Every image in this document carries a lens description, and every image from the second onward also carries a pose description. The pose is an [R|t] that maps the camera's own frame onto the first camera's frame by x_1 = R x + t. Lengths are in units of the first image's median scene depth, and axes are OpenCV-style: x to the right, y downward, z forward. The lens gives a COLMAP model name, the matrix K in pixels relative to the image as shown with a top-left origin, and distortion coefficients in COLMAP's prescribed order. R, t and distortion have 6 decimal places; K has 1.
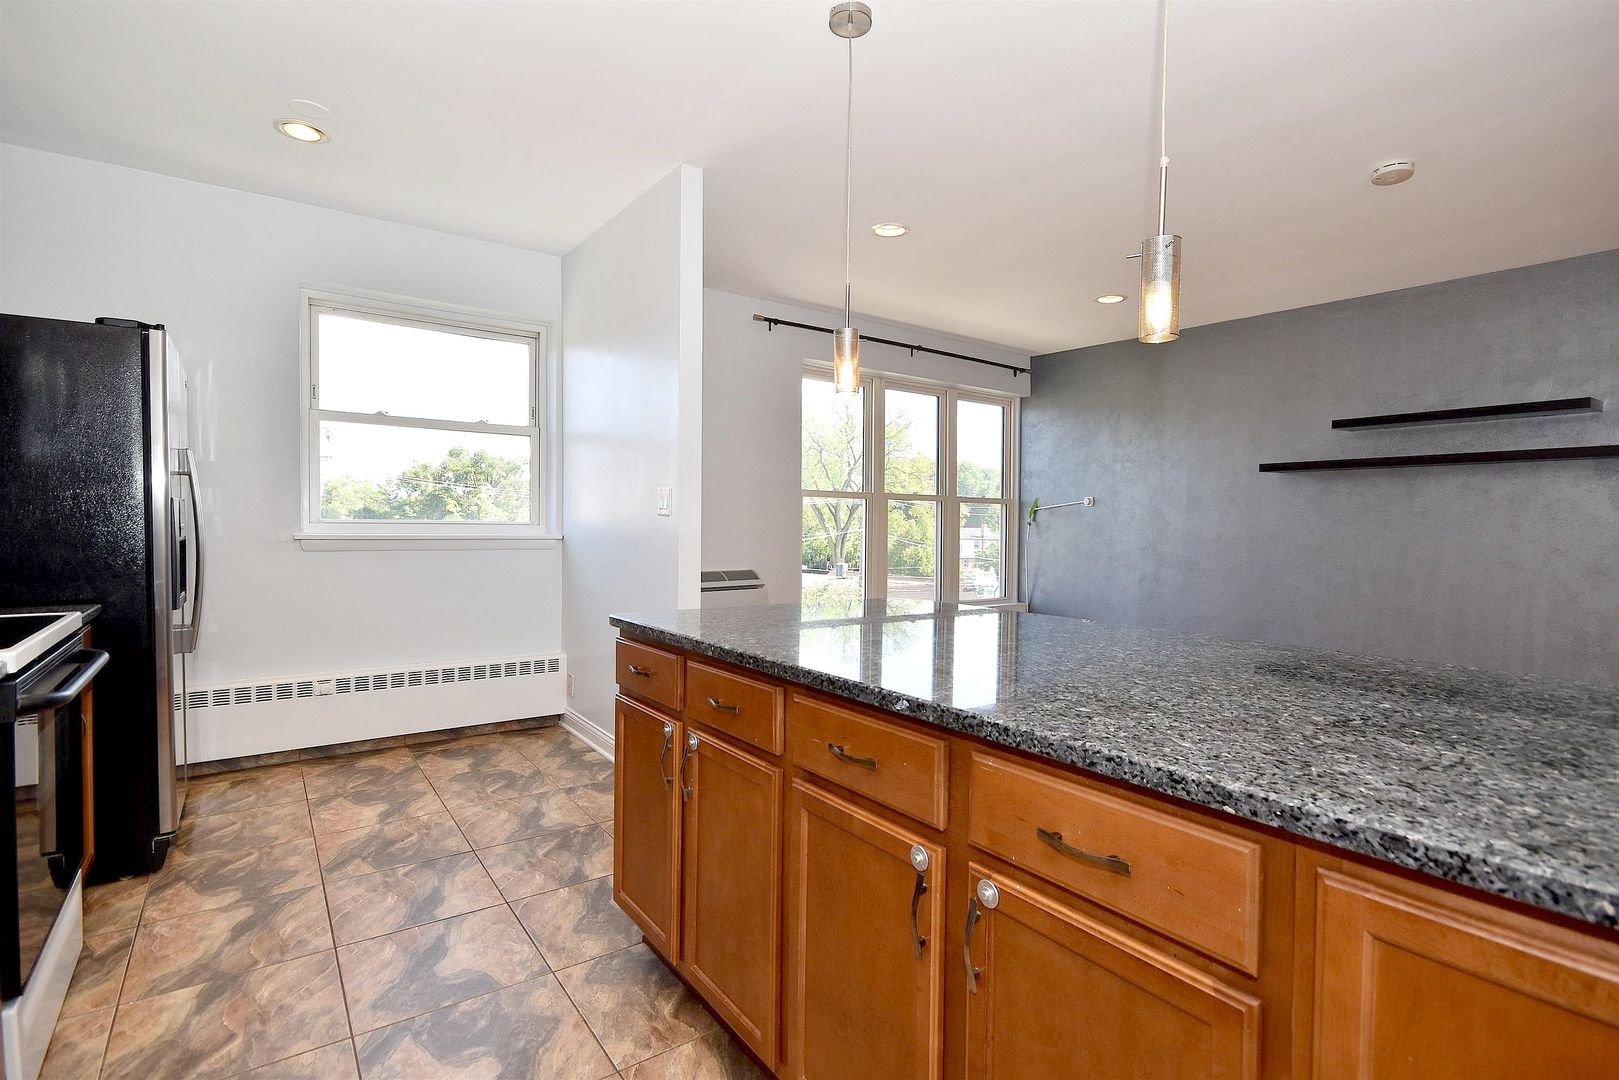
lens RADIAL K [[780.4, 0, 813.3], [0, 780.4, 543.2], [0, 0, 1]] dist [0.015384, -0.001916]
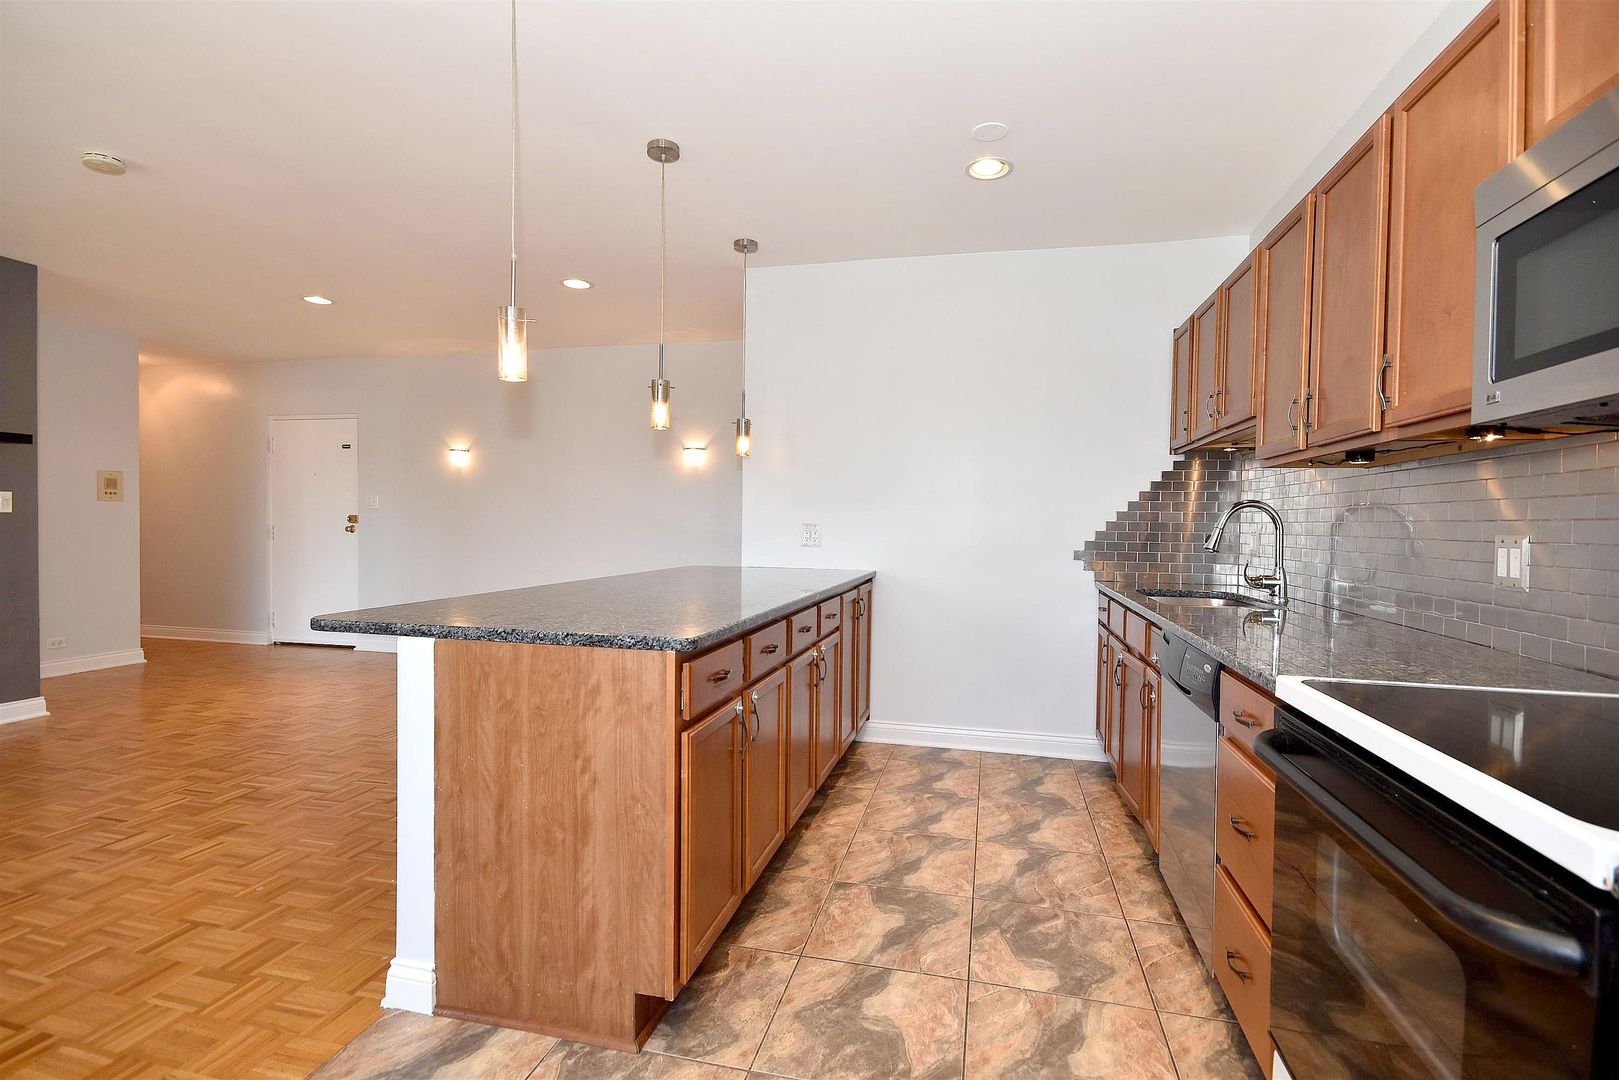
lens RADIAL K [[763.3, 0, 807.1], [0, 763.3, 538.5], [0, 0, 1]] dist [0.015170, -0.009346]
pose [[-0.649800, -0.037062, 0.759201, -0.590975], [-0.003093, 0.998931, 0.046118, -0.031304], [-0.760099, 0.027619, -0.649220, 0.896098]]
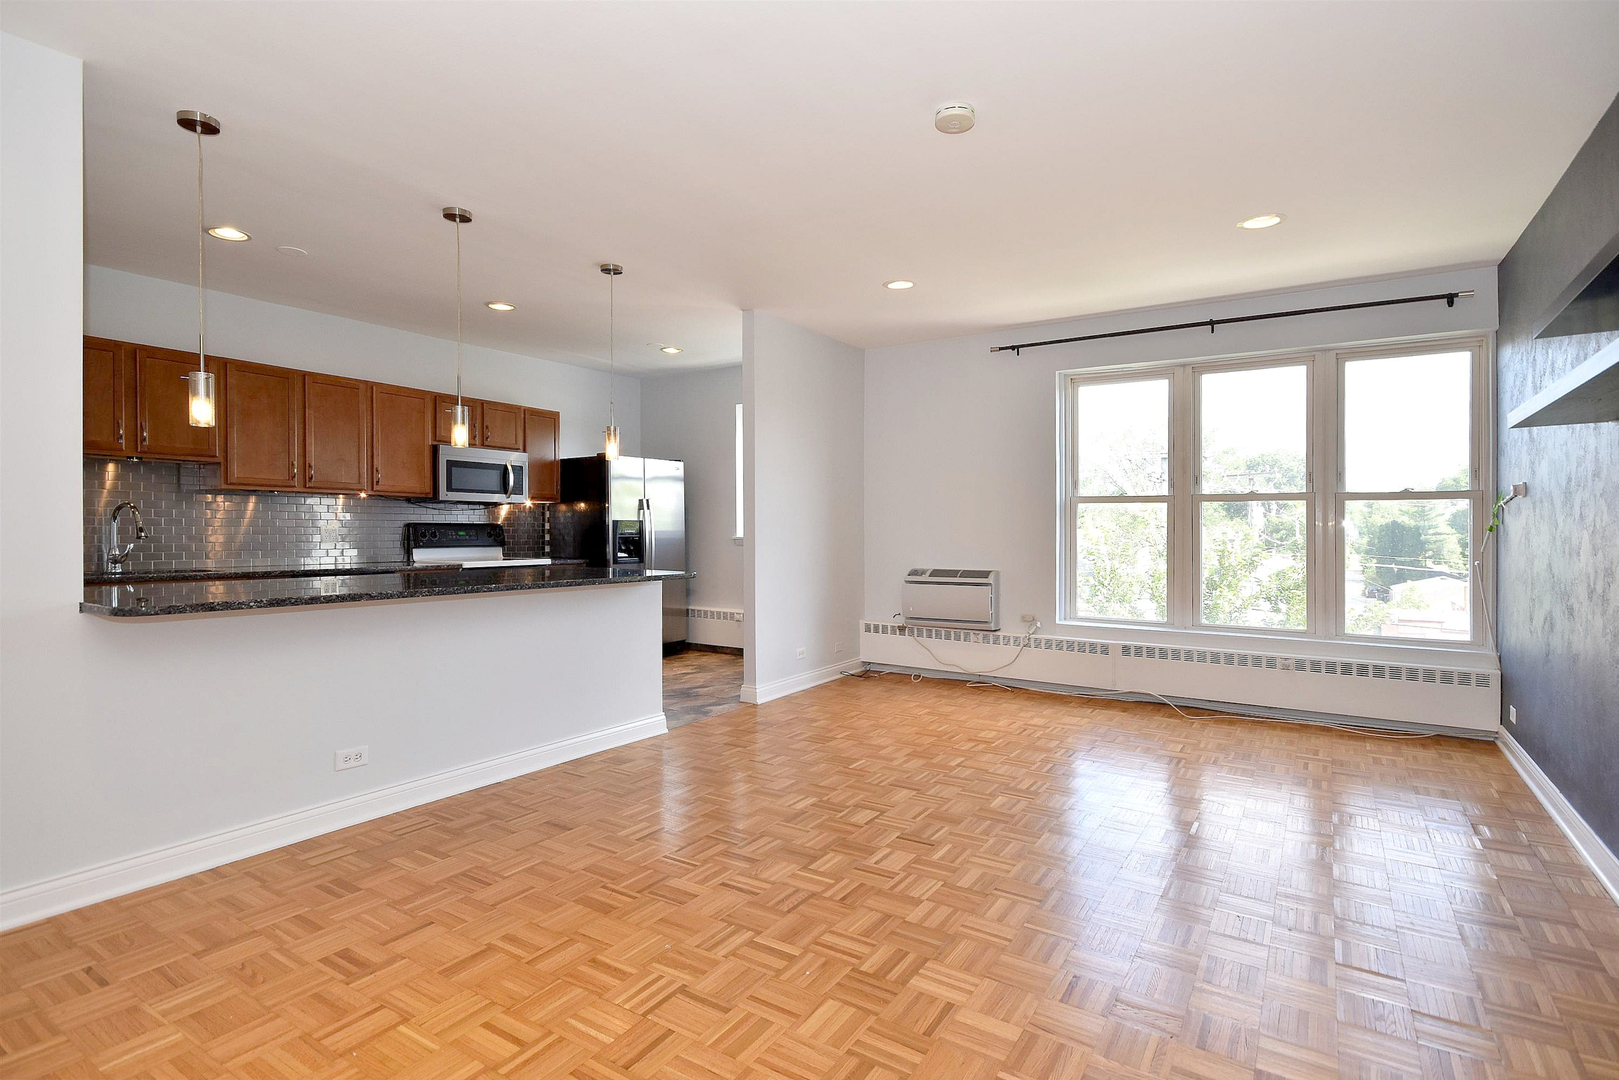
lens RADIAL K [[802.1, 0, 810.8], [0, 802.1, 531.0], [0, 0, 1]] dist [0.032621, -0.018797]
pose [[0.369788, -0.008035, -0.929081, 1.393508], [-0.024715, 0.999524, -0.018481, 0.007472], [0.928787, 0.029796, 0.369414, 0.485938]]
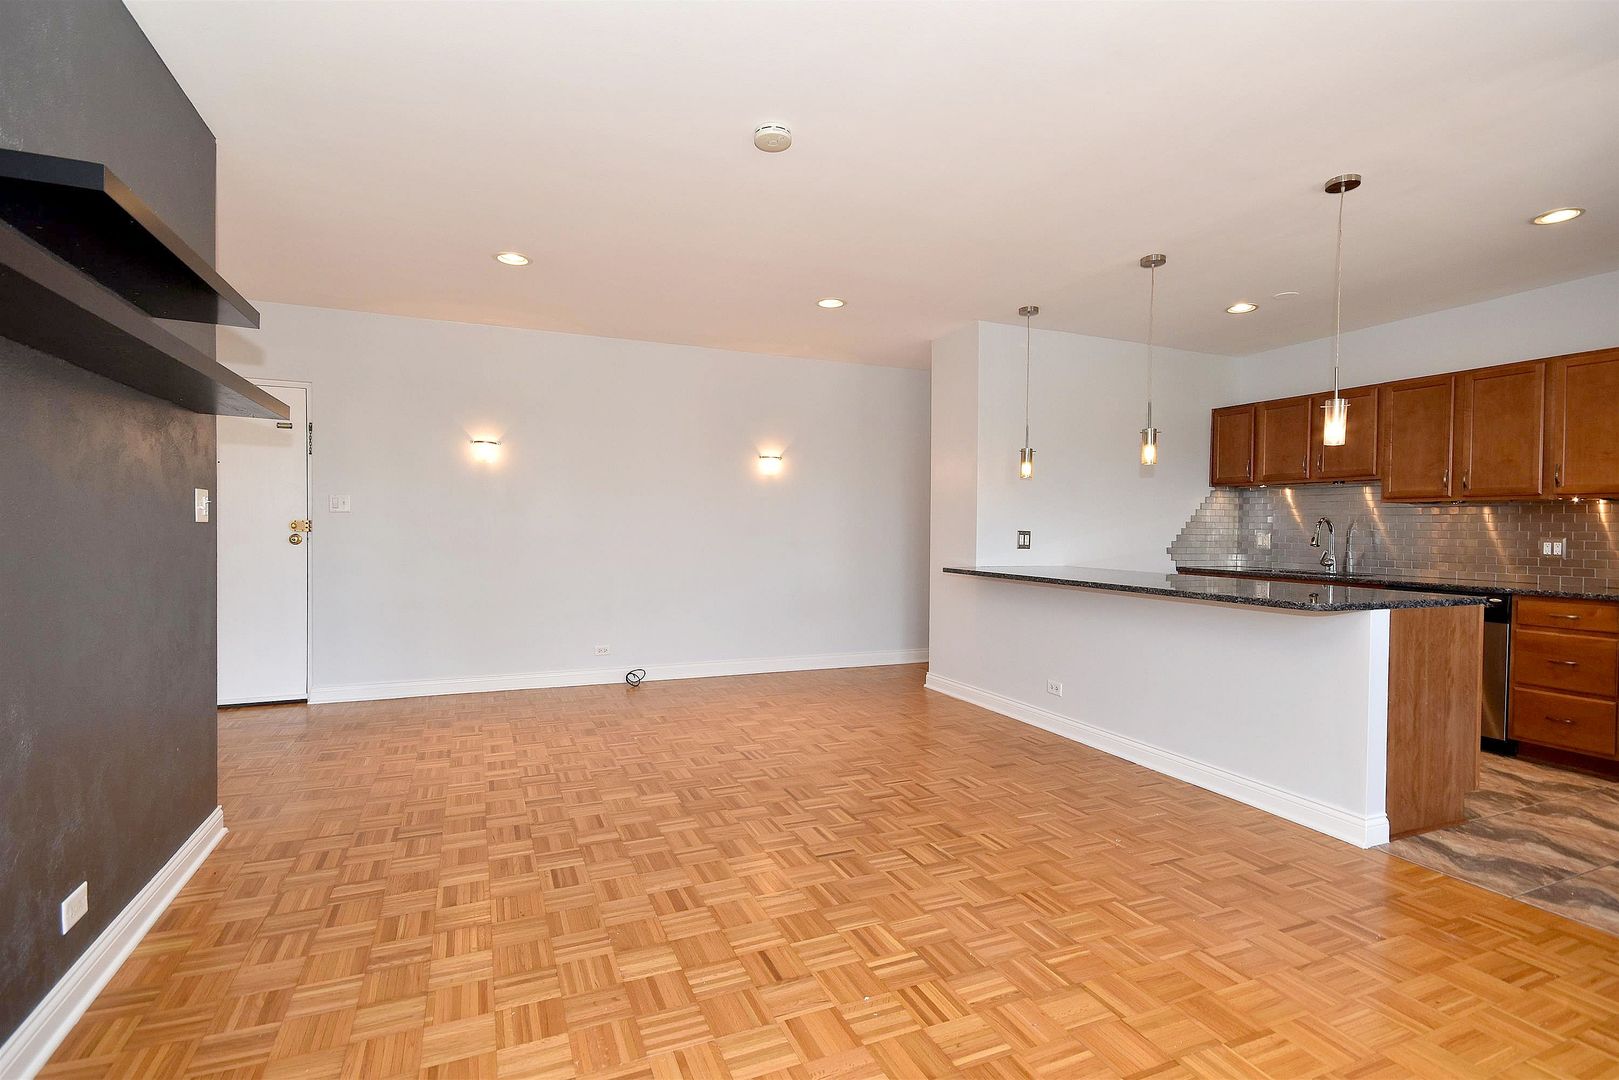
lens RADIAL K [[780.4, 0, 813.3], [0, 780.4, 543.2], [0, 0, 1]] dist [0.015384, -0.001916]
pose [[-0.977304, -0.027999, 0.209981, 0.447382], [-0.018812, 0.998781, 0.045627, -0.038559], [-0.211002, 0.040641, -0.976640, 1.760414]]
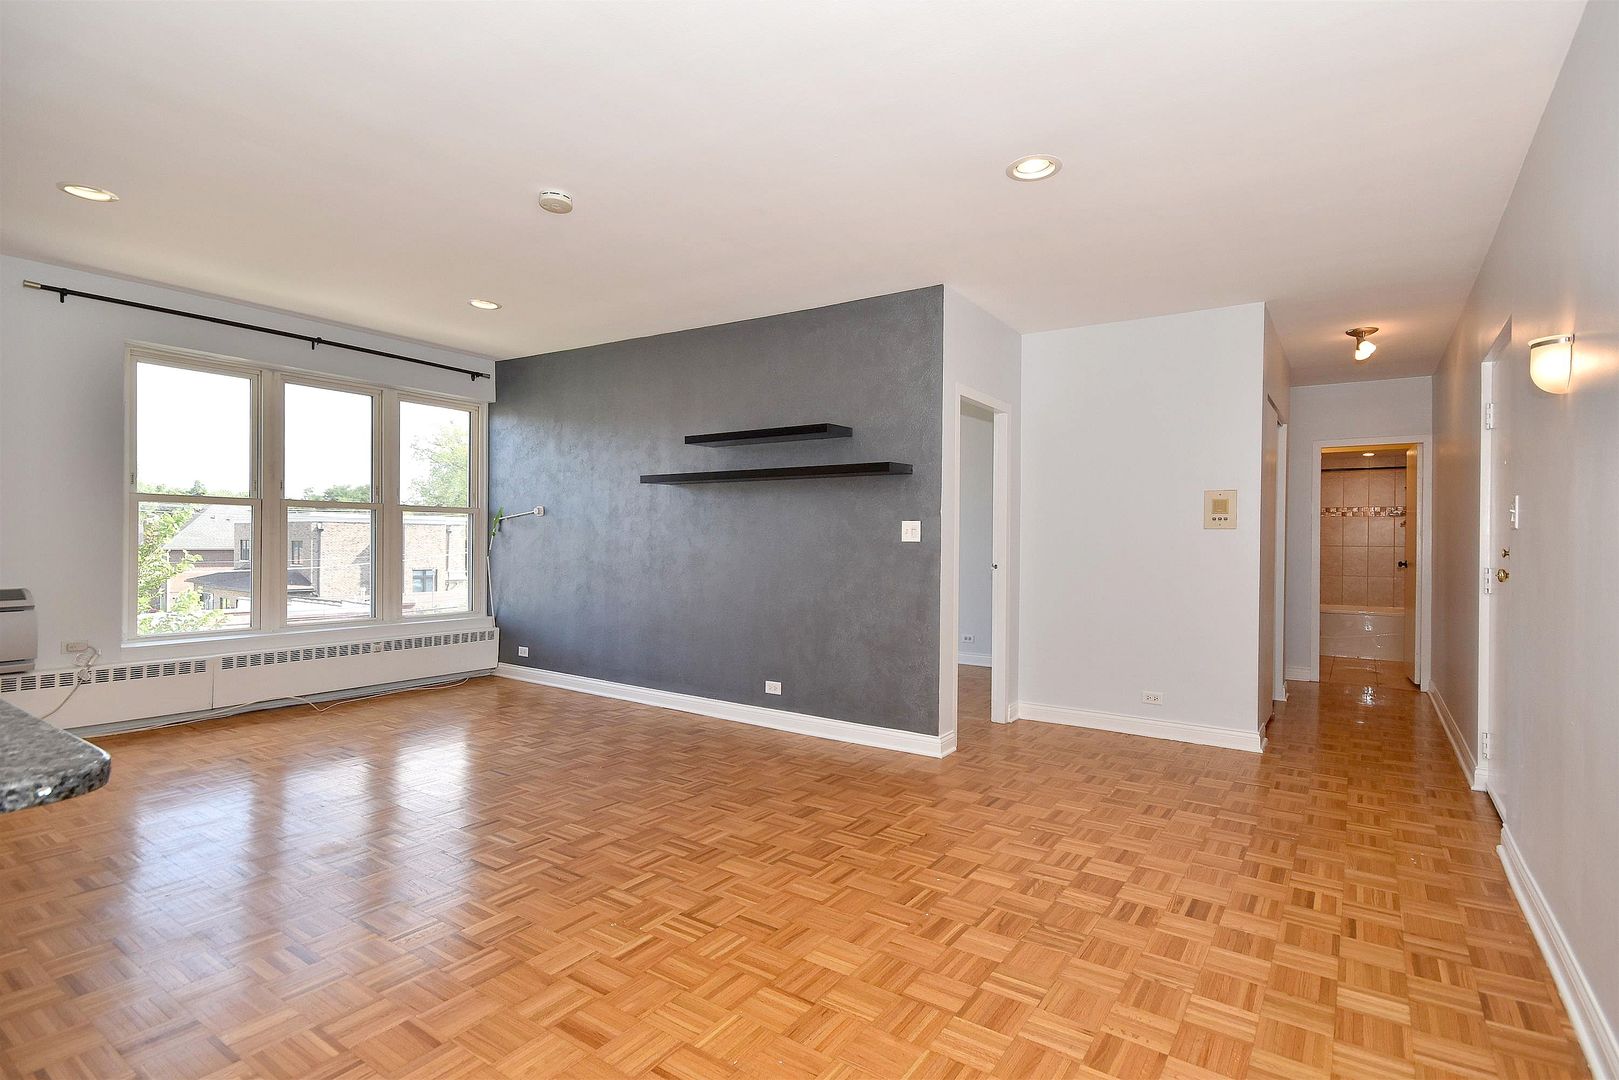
lens RADIAL K [[797.5, 0, 808.0], [0, 797.5, 536.1], [0, 0, 1]] dist [0.014324, 0.000226]
pose [[0.944189, -0.000863, 0.329405, 0.645744], [0.009260, 0.999671, -0.023924, 0.010406], [-0.329275, 0.025639, 0.943886, -0.121749]]
